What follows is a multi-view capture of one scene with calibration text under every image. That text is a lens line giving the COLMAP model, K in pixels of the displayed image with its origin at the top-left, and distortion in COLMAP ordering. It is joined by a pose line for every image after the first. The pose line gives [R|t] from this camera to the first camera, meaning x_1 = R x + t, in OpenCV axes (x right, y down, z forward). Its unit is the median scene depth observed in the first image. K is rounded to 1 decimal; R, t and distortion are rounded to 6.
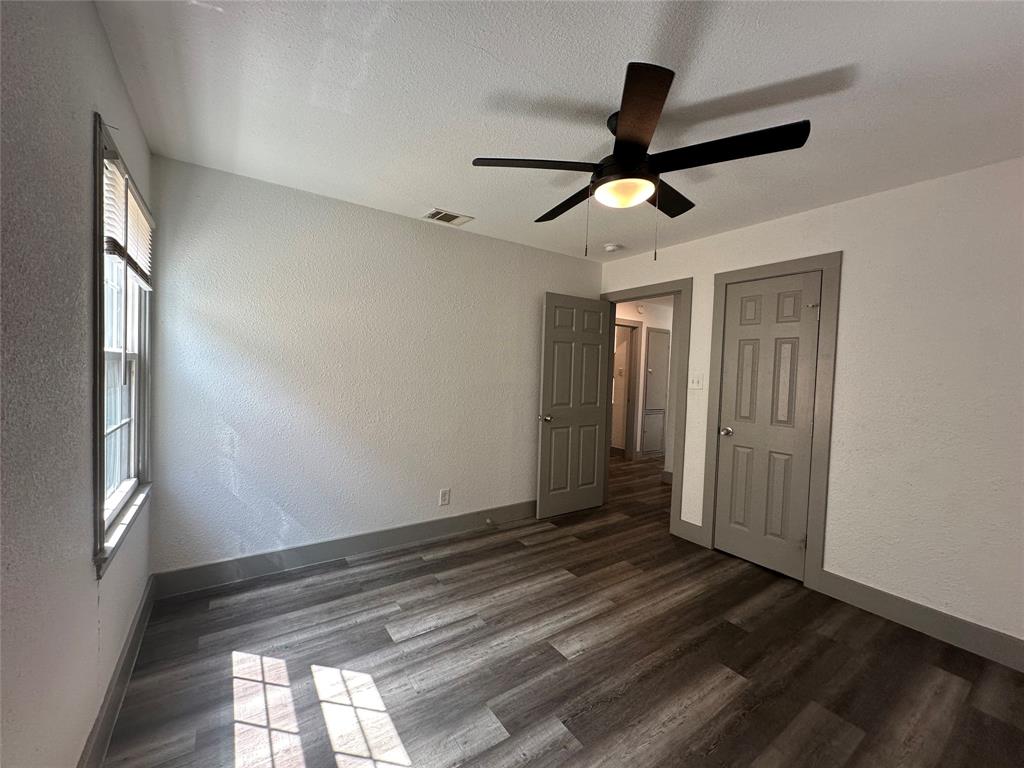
lens RADIAL K [[411.7, 0, 512.3], [0, 411.7, 386.4], [0, 0, 1]] dist [-0.001750, 0.000714]
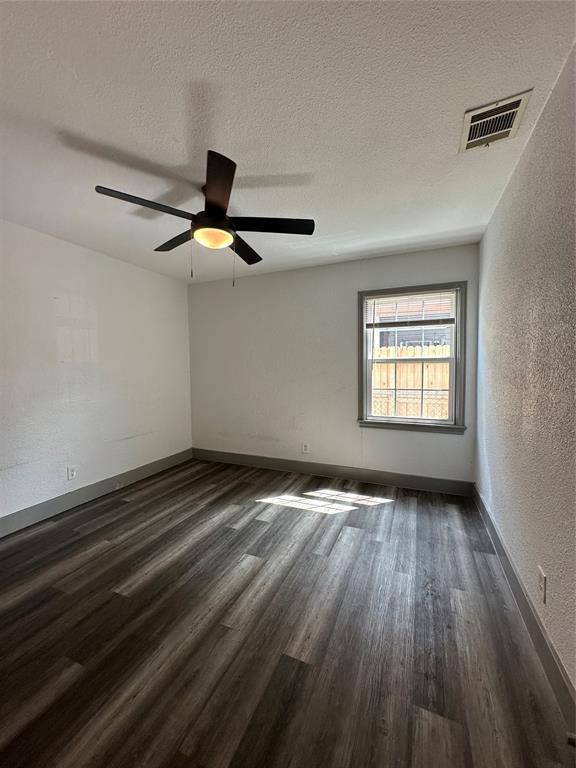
lens RADIAL K [[308.8, 0, 287.3], [0, 308.8, 382.7], [0, 0, 1]] dist [-0.001750, 0.000714]
pose [[-0.849276, 0.001976, -0.527945, 0.566795], [-0.038287, 0.997129, 0.065322, -0.026873], [0.526559, 0.075690, -0.846763, 1.884711]]
